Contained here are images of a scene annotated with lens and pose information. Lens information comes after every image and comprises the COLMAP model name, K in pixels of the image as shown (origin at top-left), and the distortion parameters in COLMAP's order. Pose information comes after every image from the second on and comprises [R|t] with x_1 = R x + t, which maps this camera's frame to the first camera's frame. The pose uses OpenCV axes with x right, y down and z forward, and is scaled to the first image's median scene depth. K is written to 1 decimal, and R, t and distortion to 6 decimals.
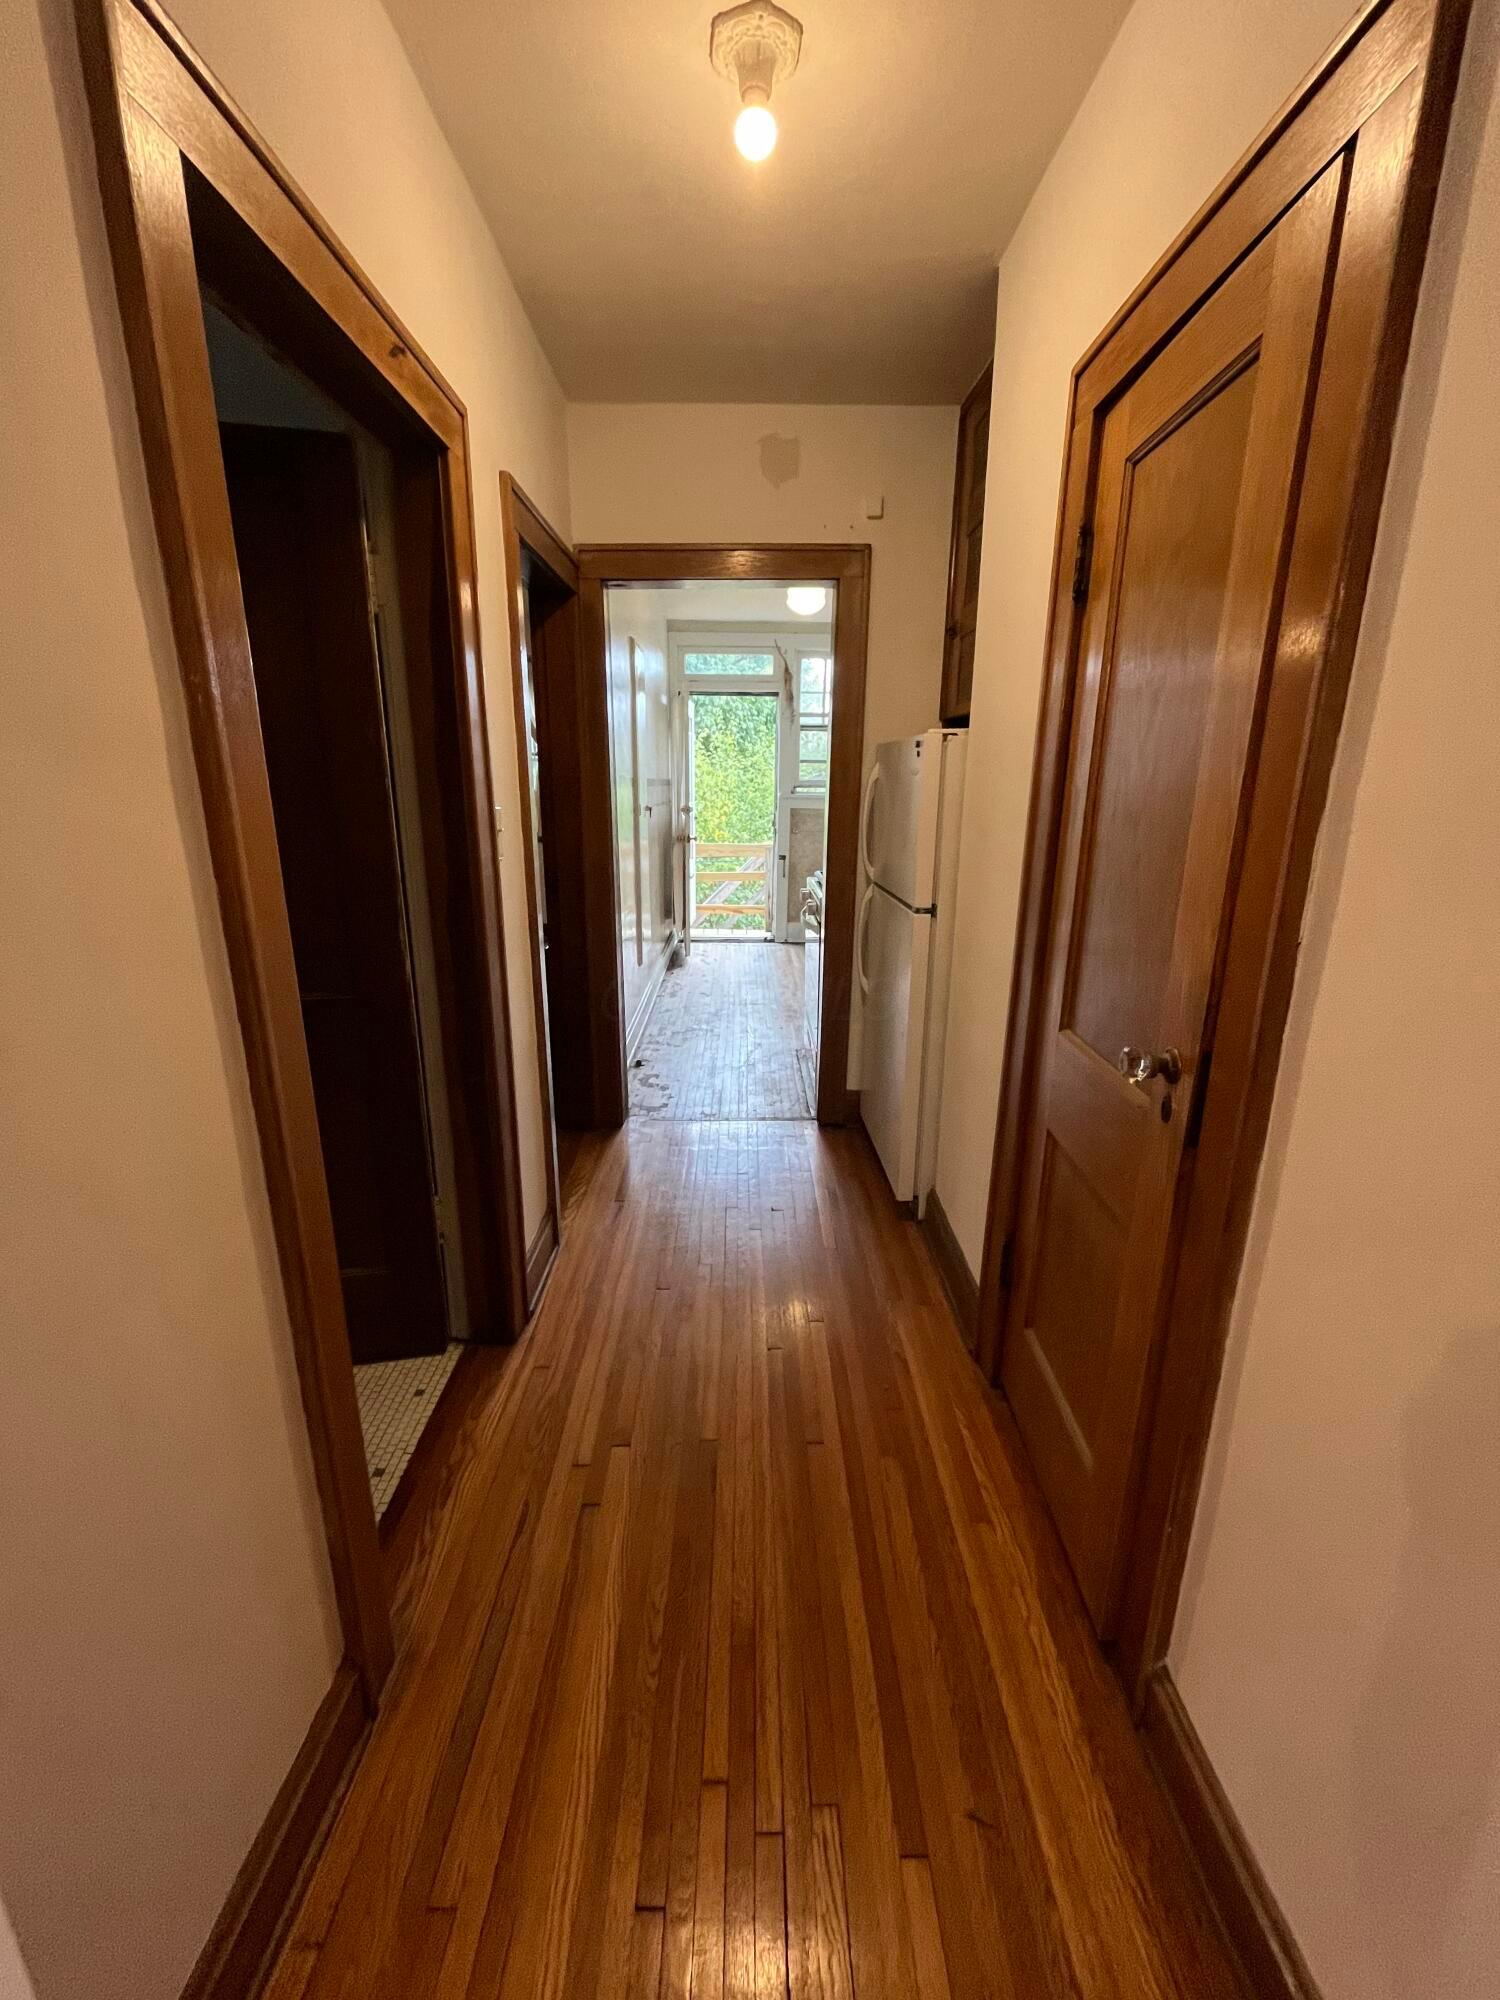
lens RADIAL K [[807.3, 0, 749.4], [0, 807.3, 1004.1], [0, 0, 1]] dist [-0.000230, -0.000949]
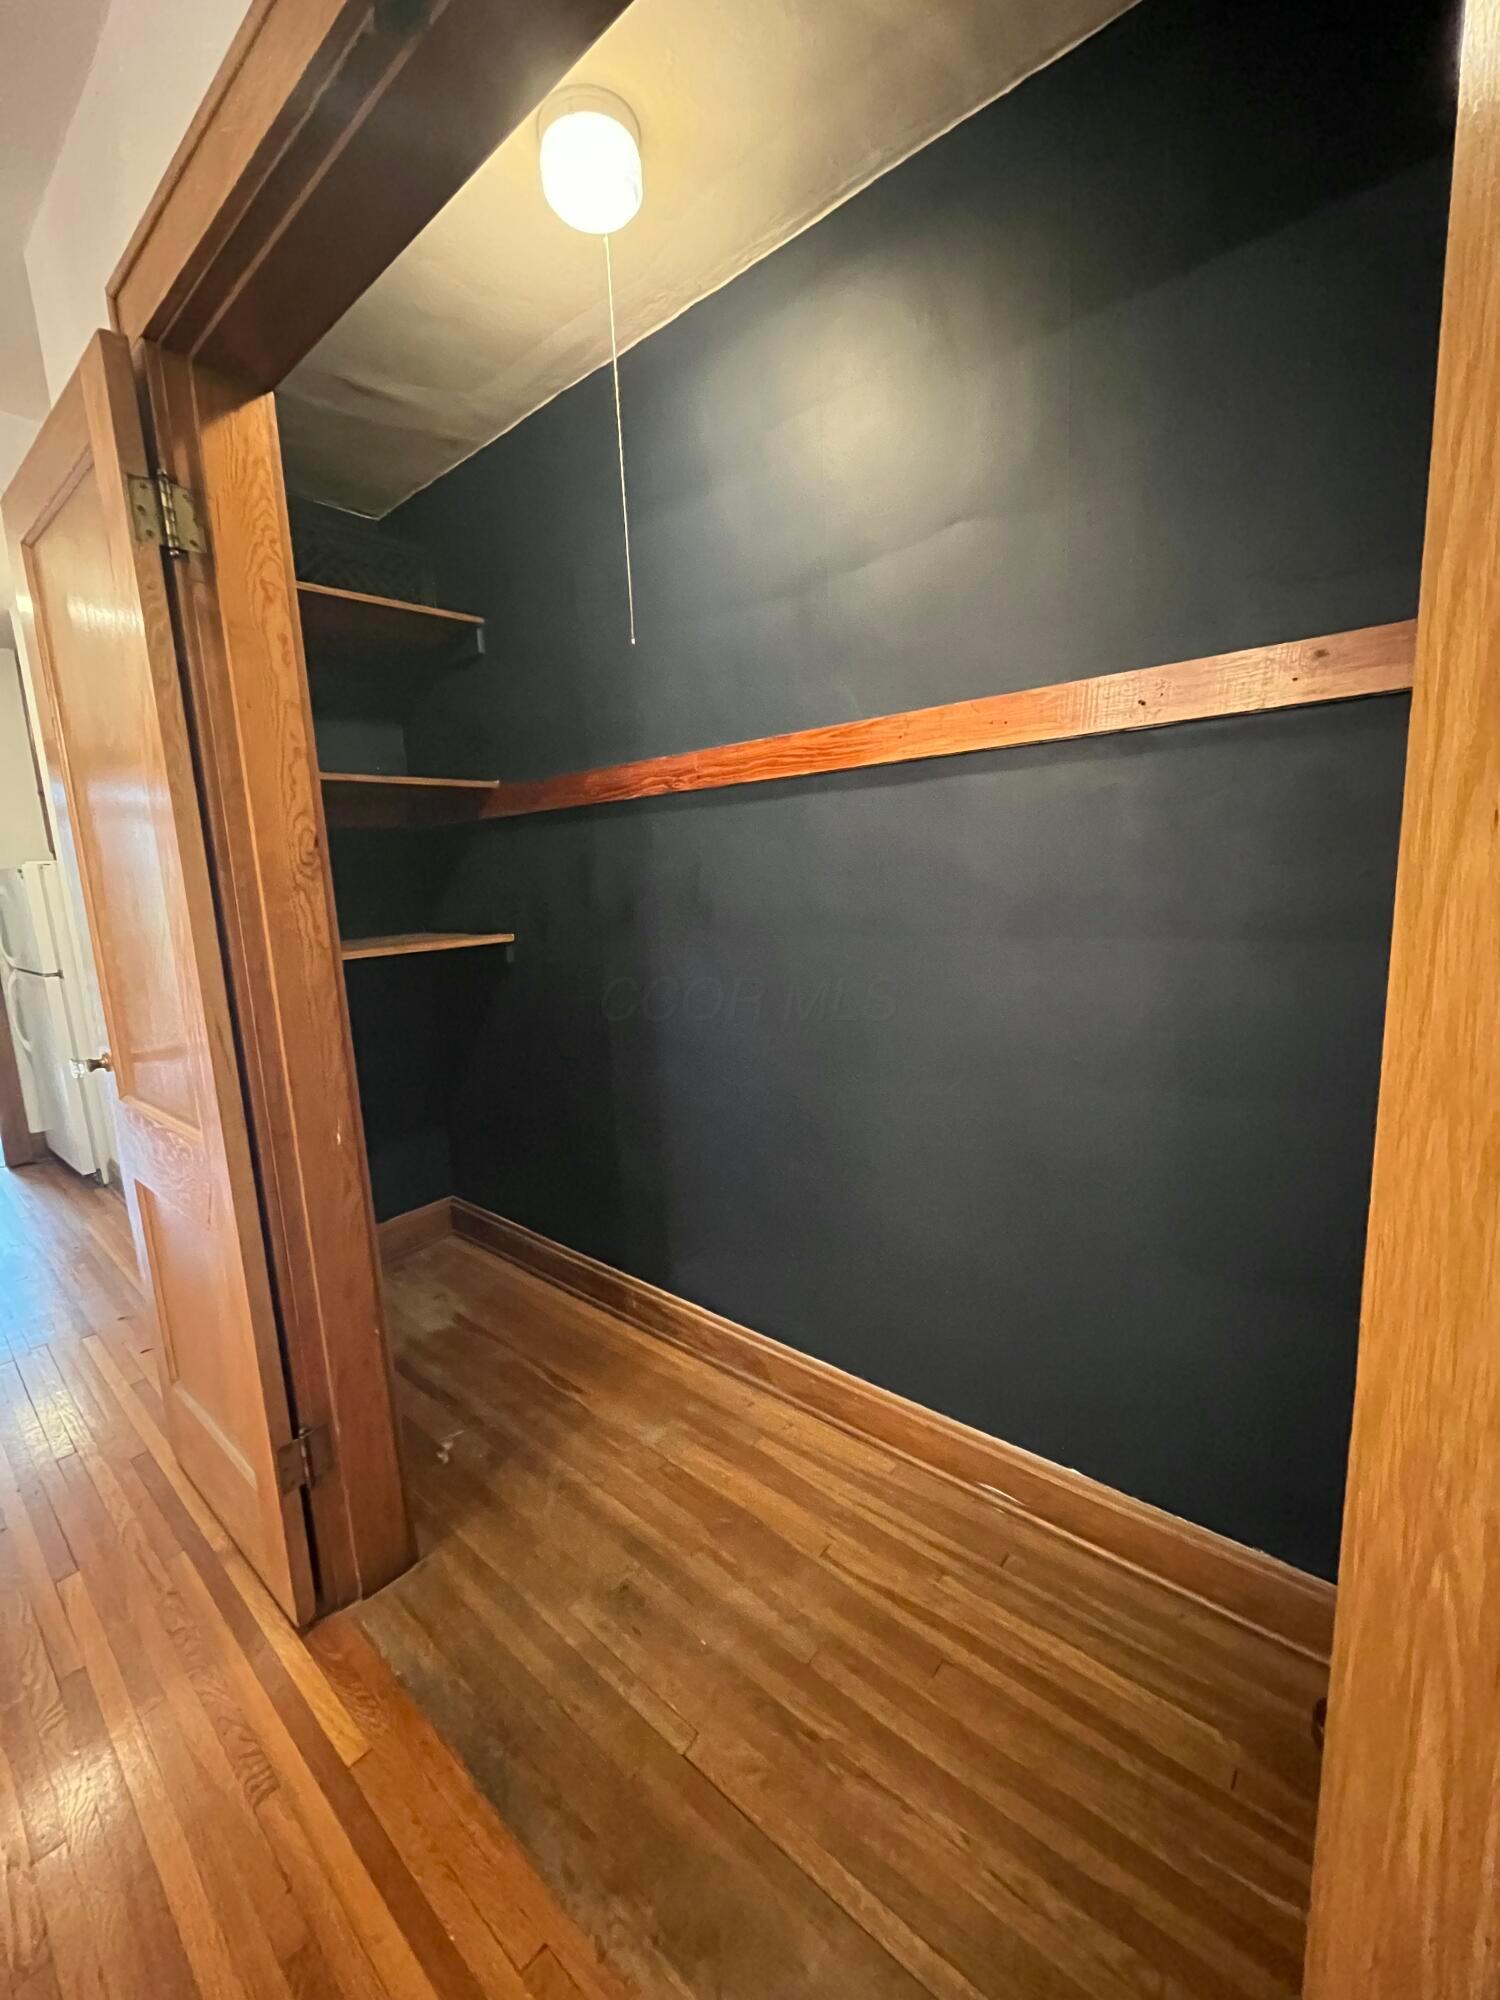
lens RADIAL K [[807.3, 0, 749.4], [0, 807.3, 1004.1], [0, 0, 1]] dist [-0.000230, -0.000949]
pose [[0.660747, -0.156432, 0.734127, -0.038433], [0.245659, 0.969247, -0.014572, 0.250517], [-0.709271, 0.189973, 0.678856, -0.852706]]
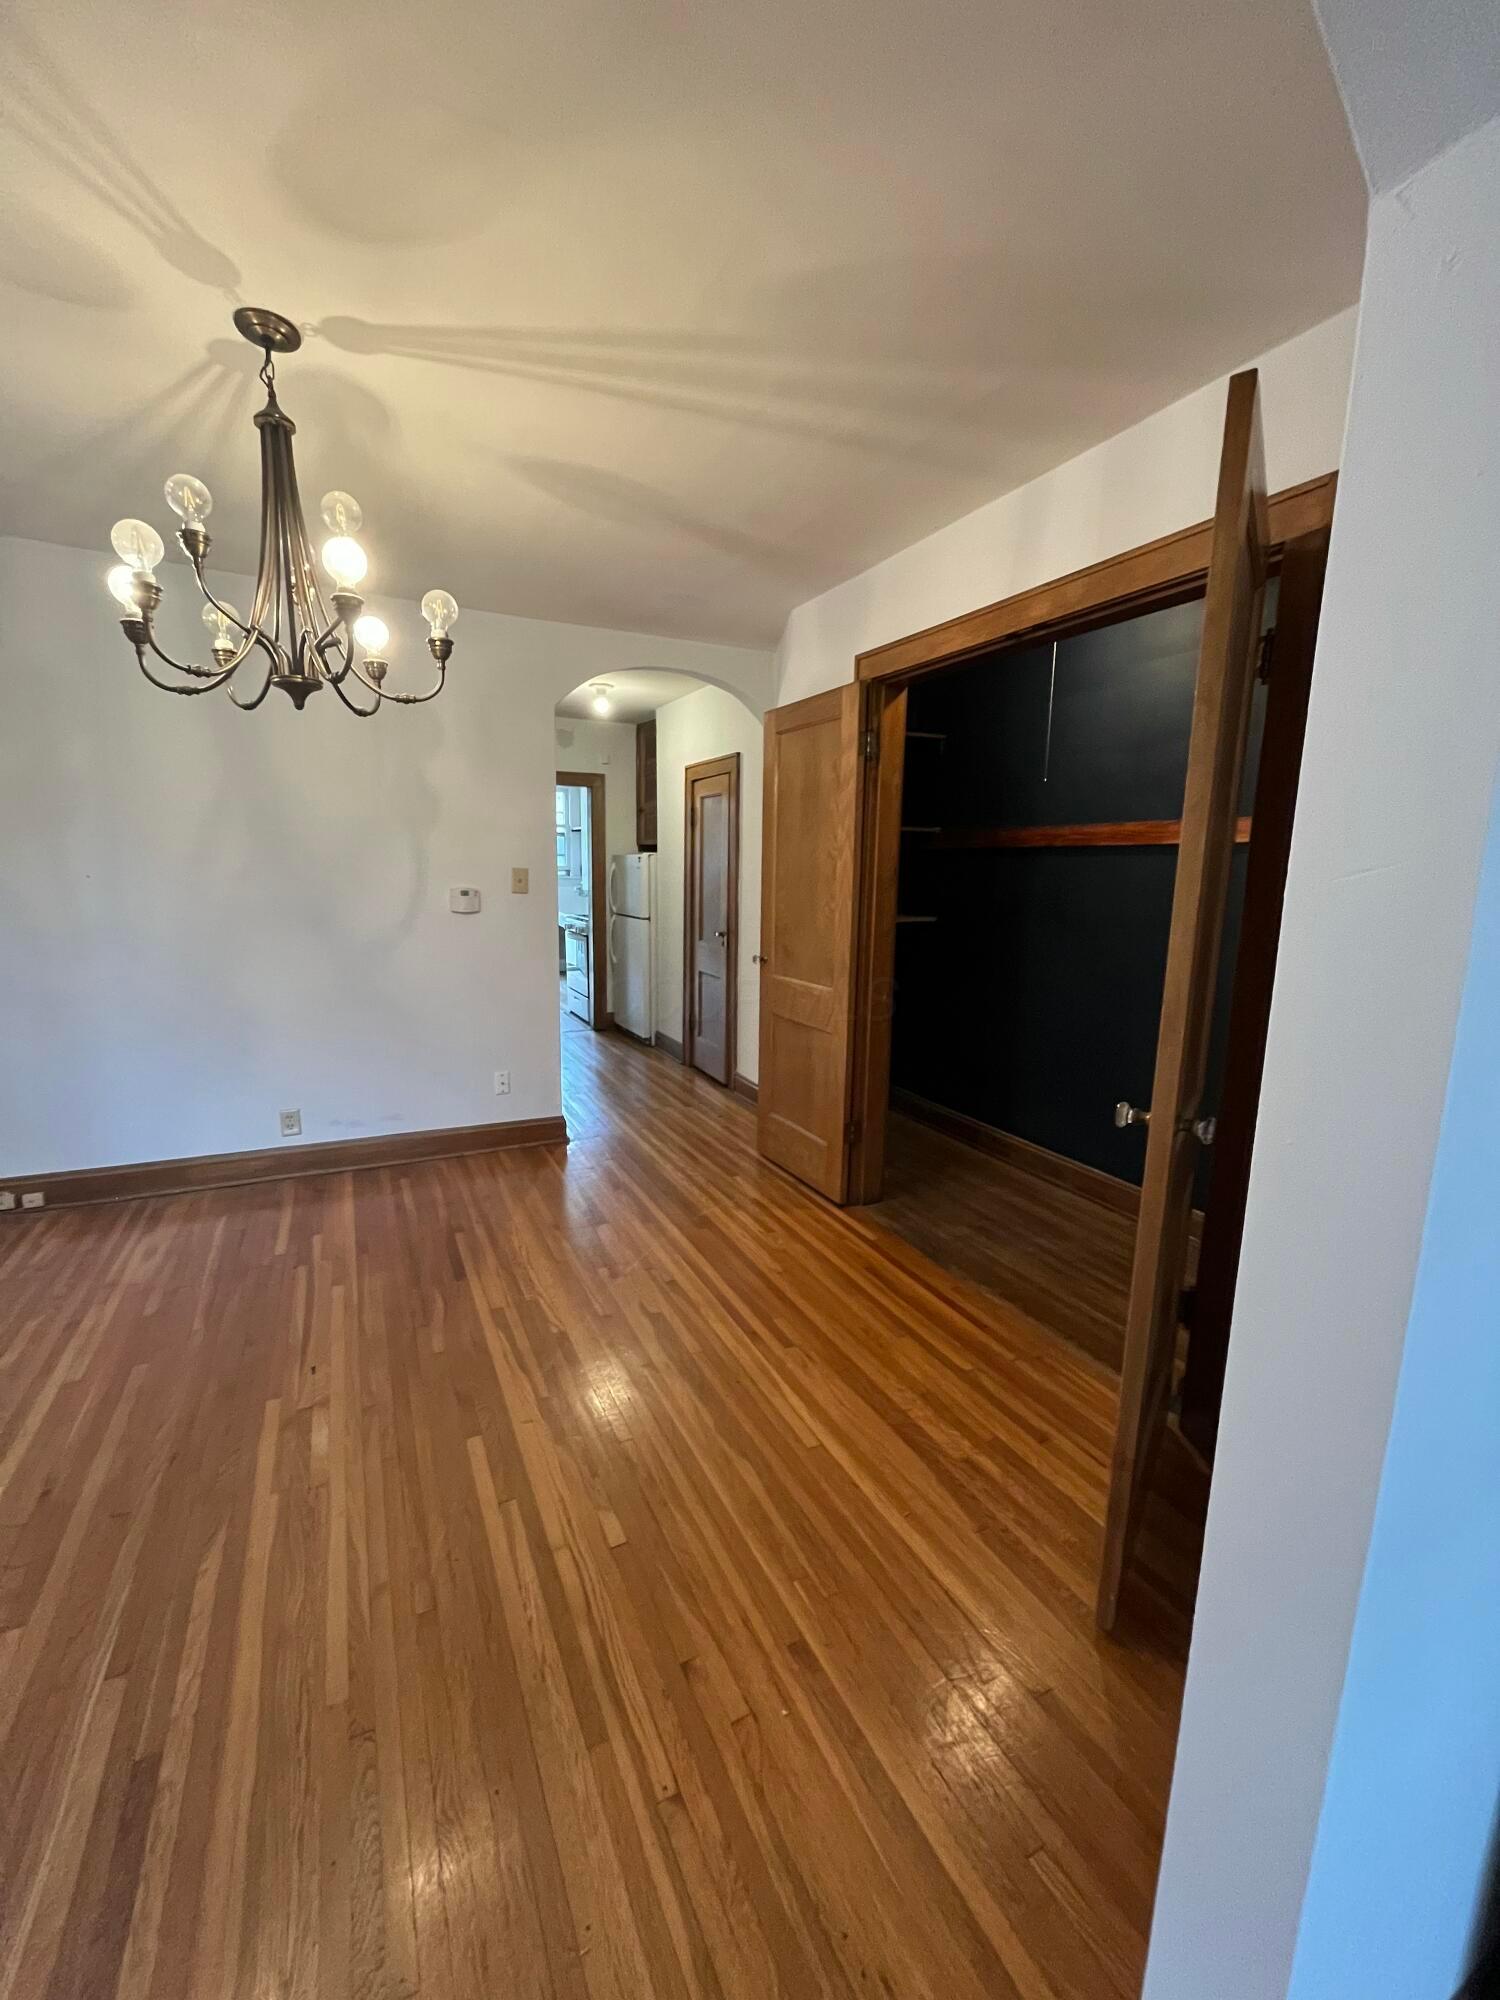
lens RADIAL K [[807.3, 0, 749.4], [0, 807.3, 1004.1], [0, 0, 1]] dist [-0.000230, -0.000949]
pose [[0.898890, -0.064104, 0.433460, -0.562513], [0.105940, 0.991687, -0.073035, 0.340678], [-0.425175, 0.111571, 0.898208, -1.302936]]
